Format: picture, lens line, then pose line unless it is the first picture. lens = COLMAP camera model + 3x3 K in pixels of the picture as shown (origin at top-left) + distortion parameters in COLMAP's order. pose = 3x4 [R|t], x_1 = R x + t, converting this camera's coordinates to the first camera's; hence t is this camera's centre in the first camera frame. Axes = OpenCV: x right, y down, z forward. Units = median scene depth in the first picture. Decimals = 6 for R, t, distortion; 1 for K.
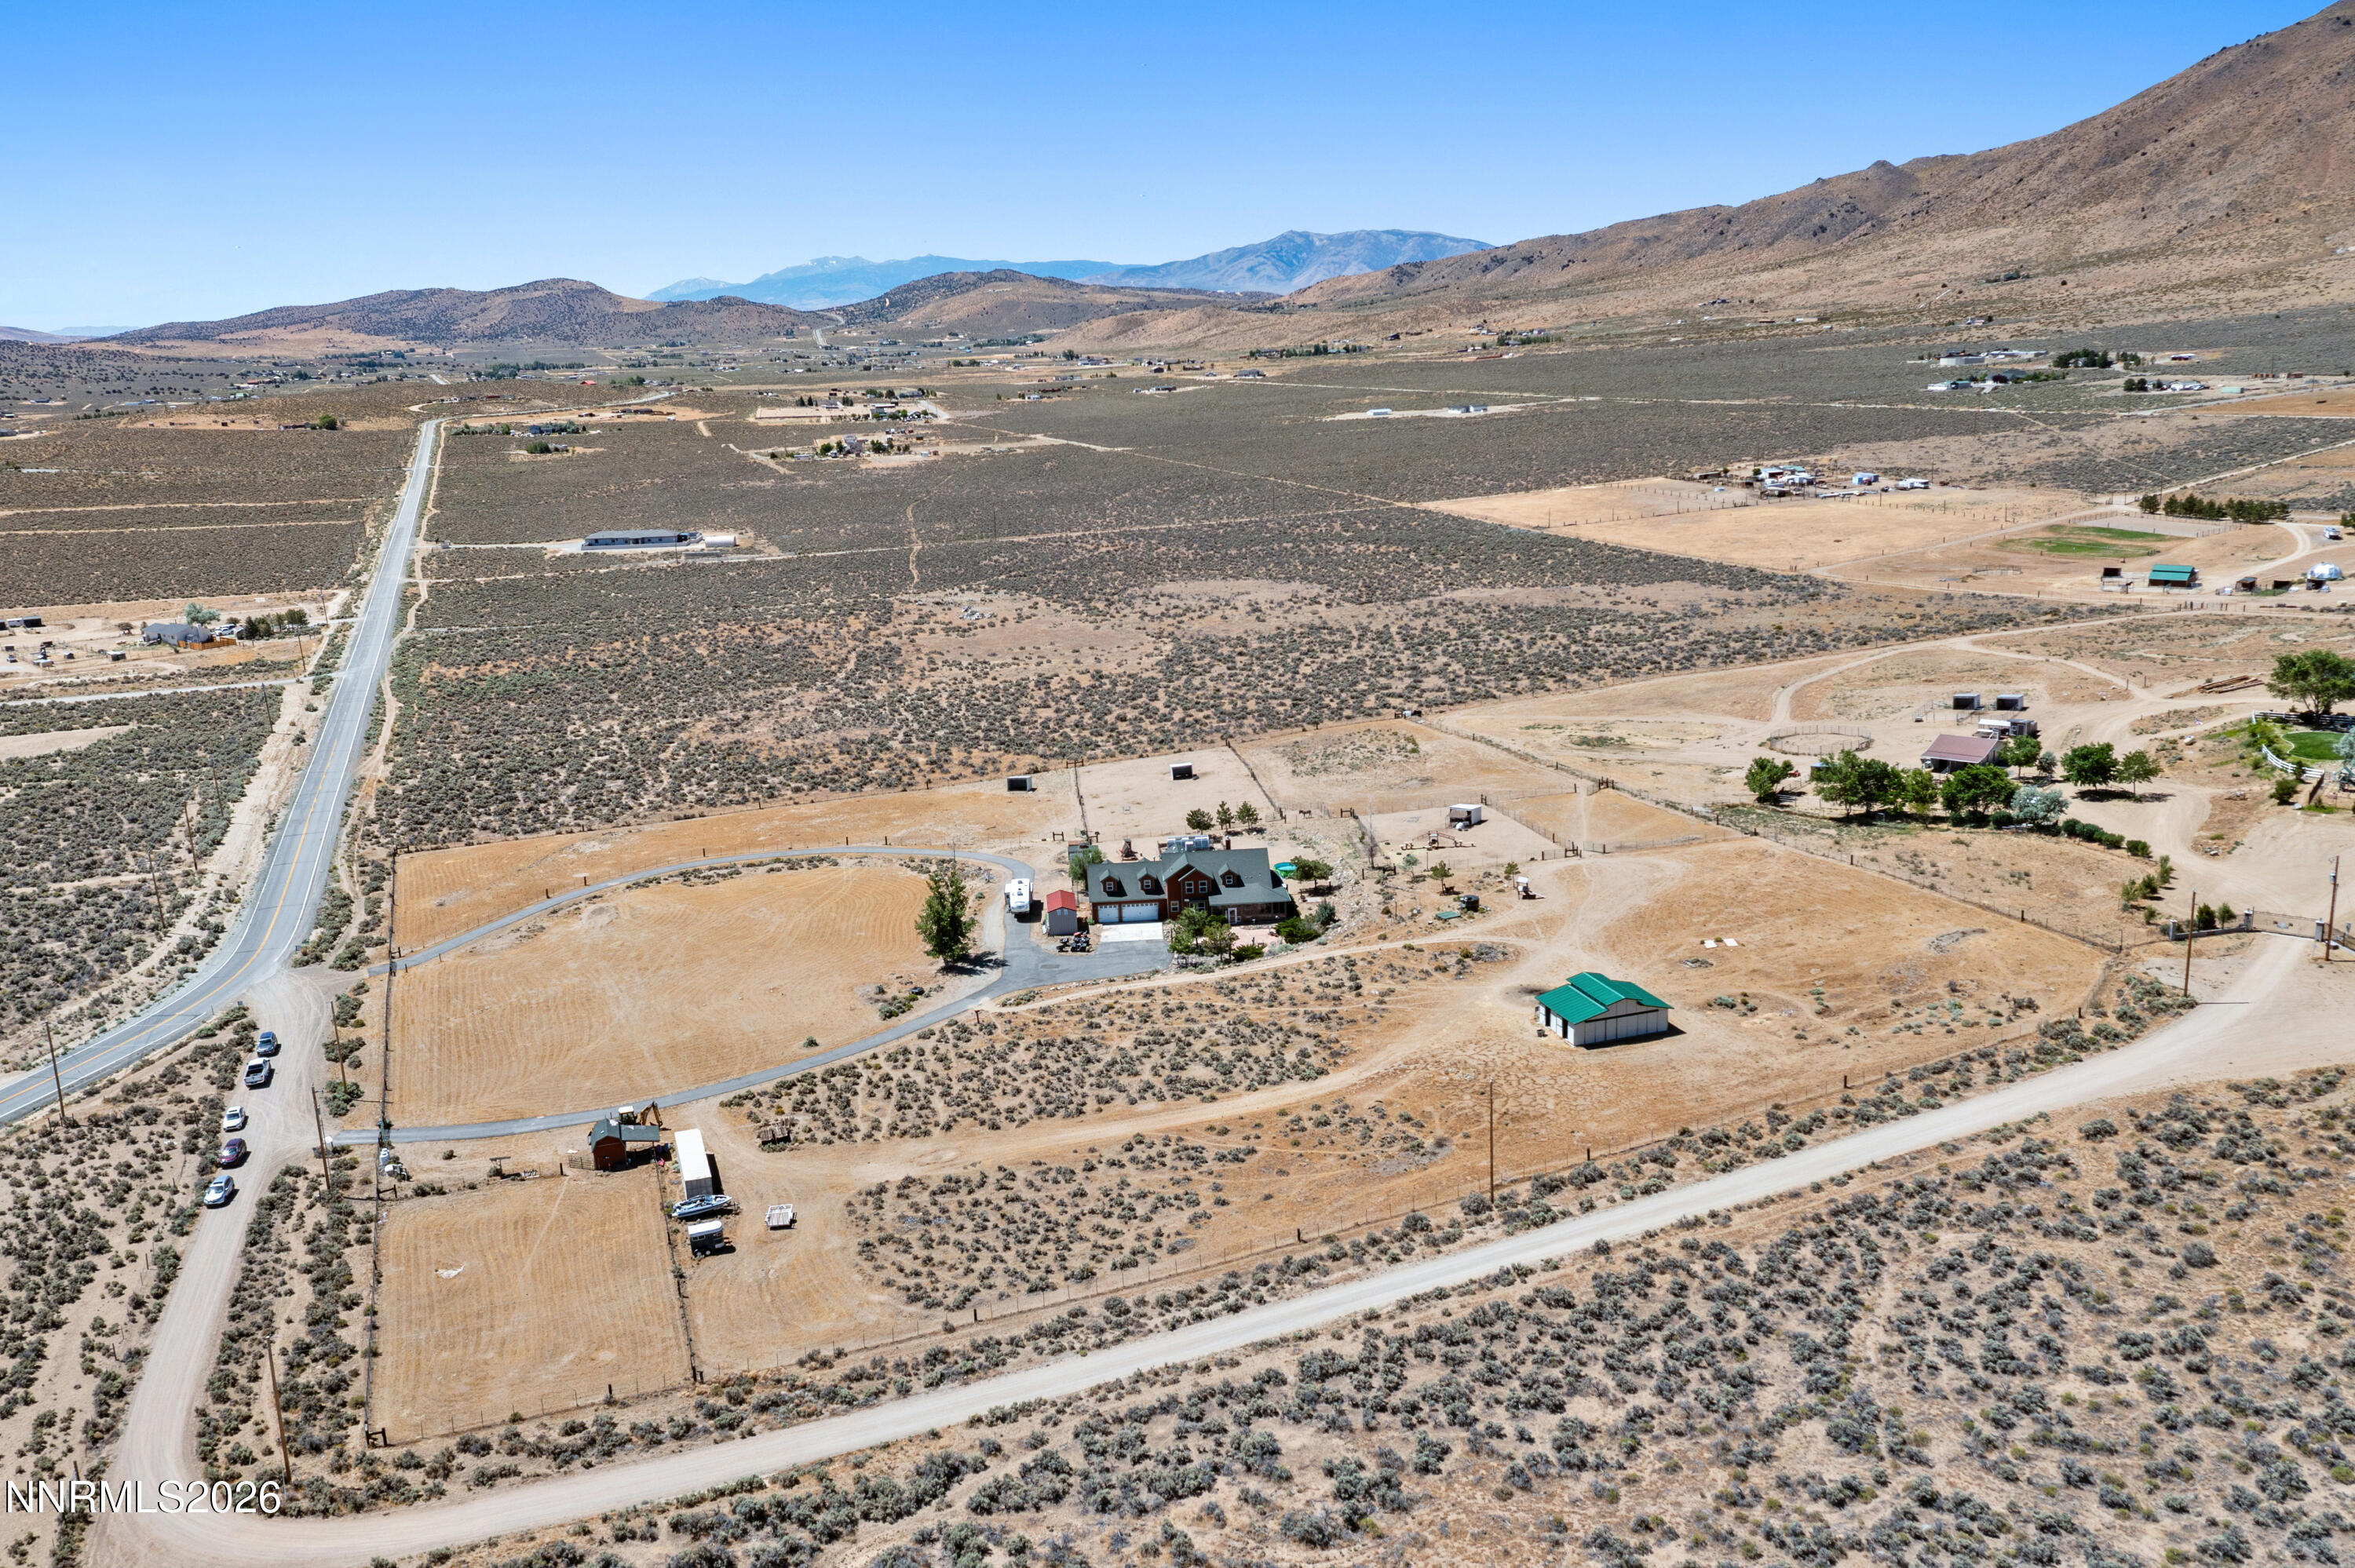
lens RADIAL K [[1880.0, 0, 1177.5], [0, 1880.0, 784.0], [0, 0, 1]] dist [-0.000976, -0.003355]
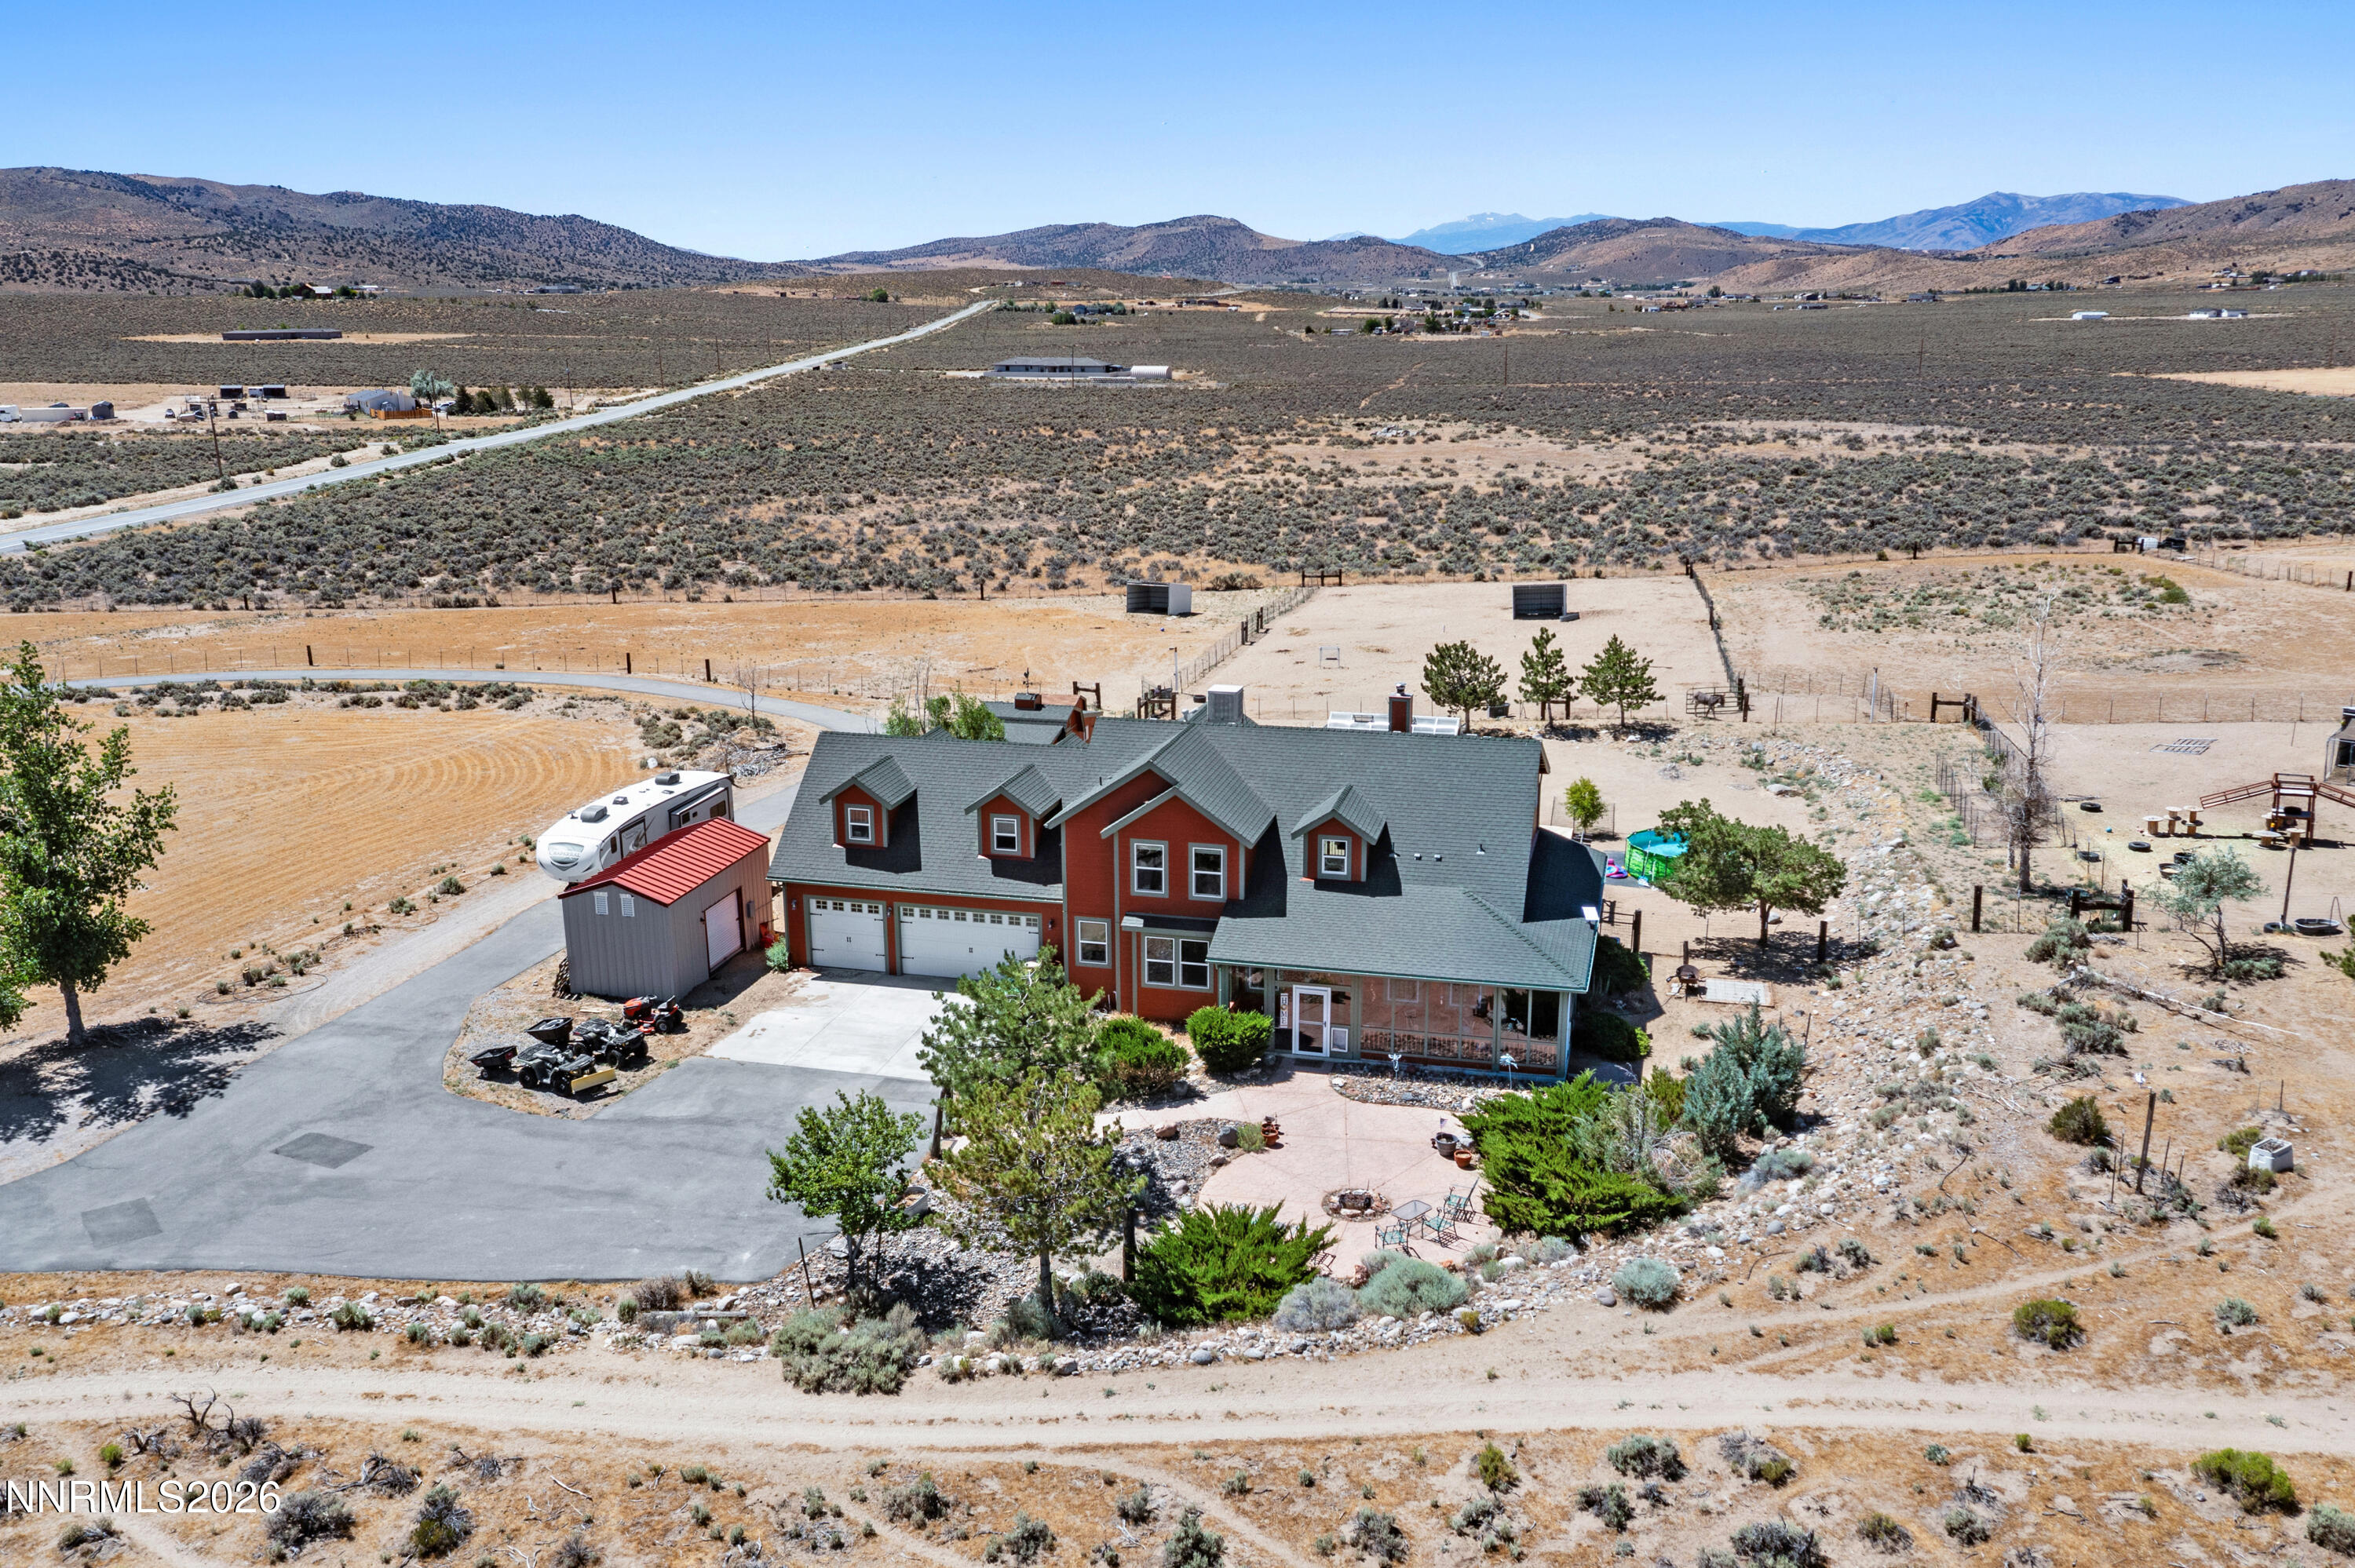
lens RADIAL K [[1933.1, 0, 1177.5], [0, 1933.1, 784.0], [0, 0, 1]] dist [-0.010788, 0.001721]
pose [[0.946615, 0.109953, -0.303034, 0.078825], [-0.105302, 0.993935, 0.031698, 0.036813], [0.304681, 0.001904, 0.952452, 0.773027]]
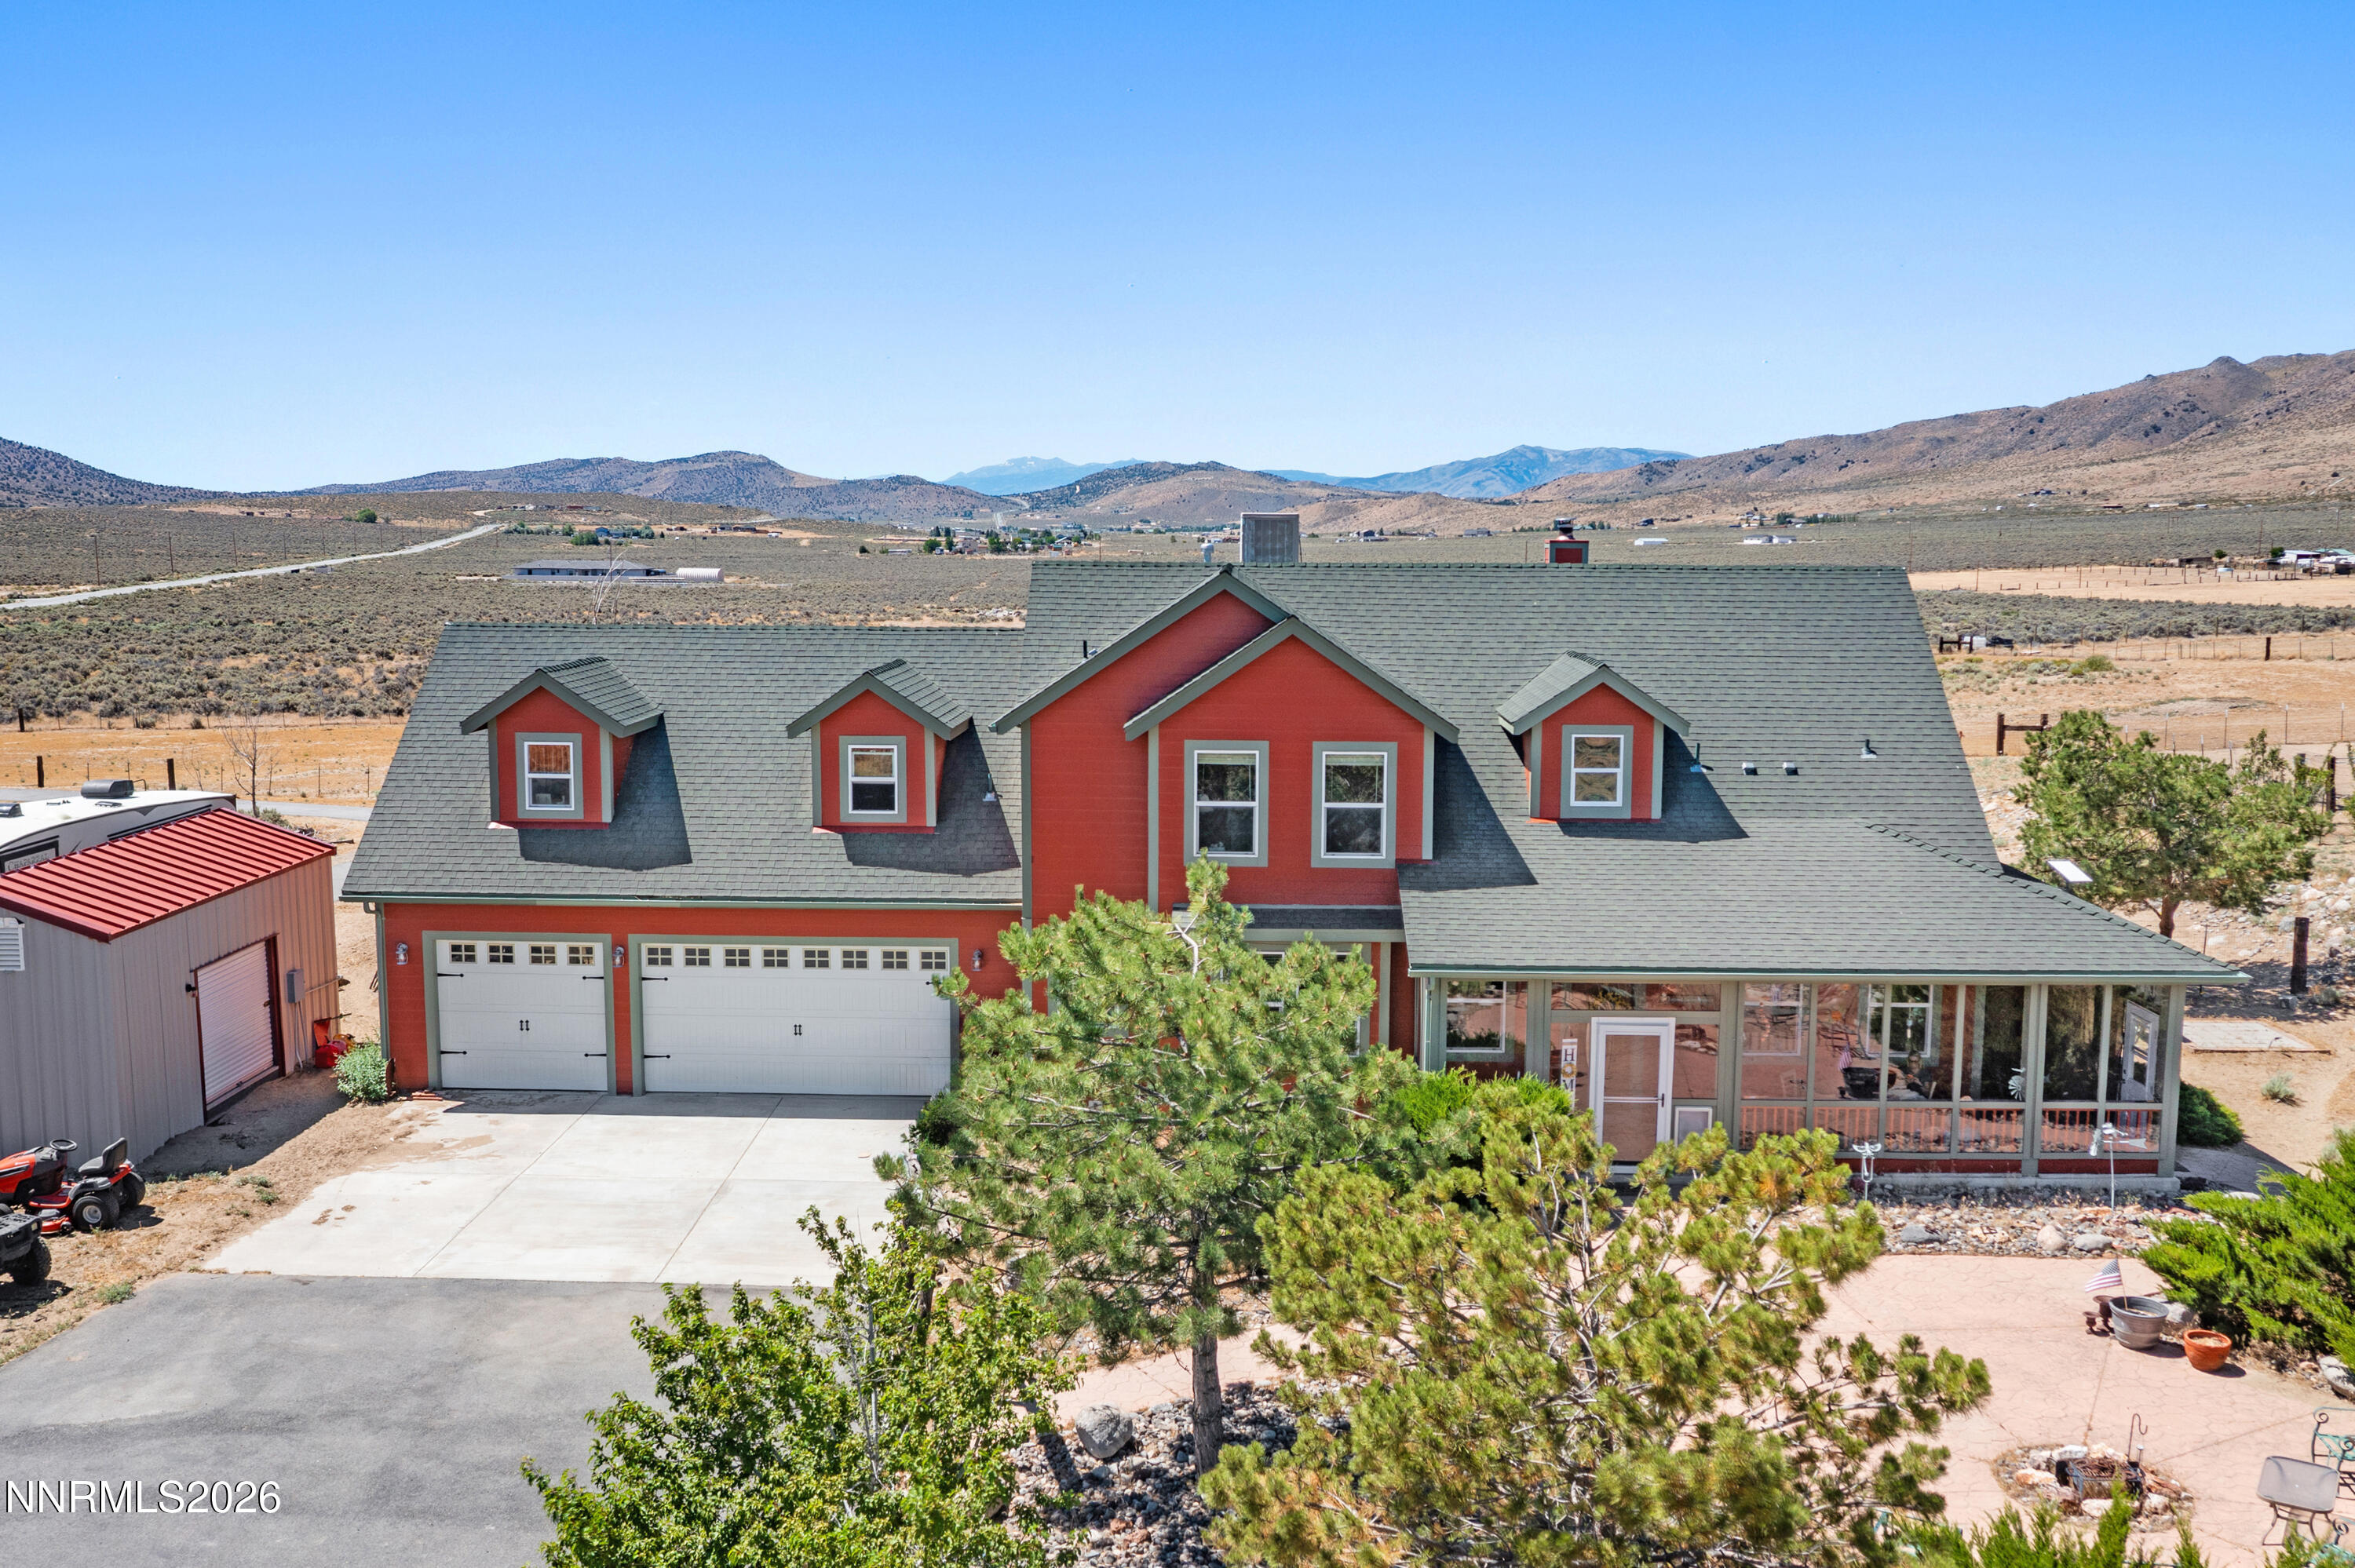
lens RADIAL K [[2081.5, 0, 1177.5], [0, 2081.5, 784.0], [0, 0, 1]] dist [-0.023132, 0.021440]
pose [[0.993873, 0.052652, -0.097177, 0.015000], [-0.063940, 0.991076, -0.116959, 0.067346], [0.090152, 0.122456, 0.988371, 0.876902]]
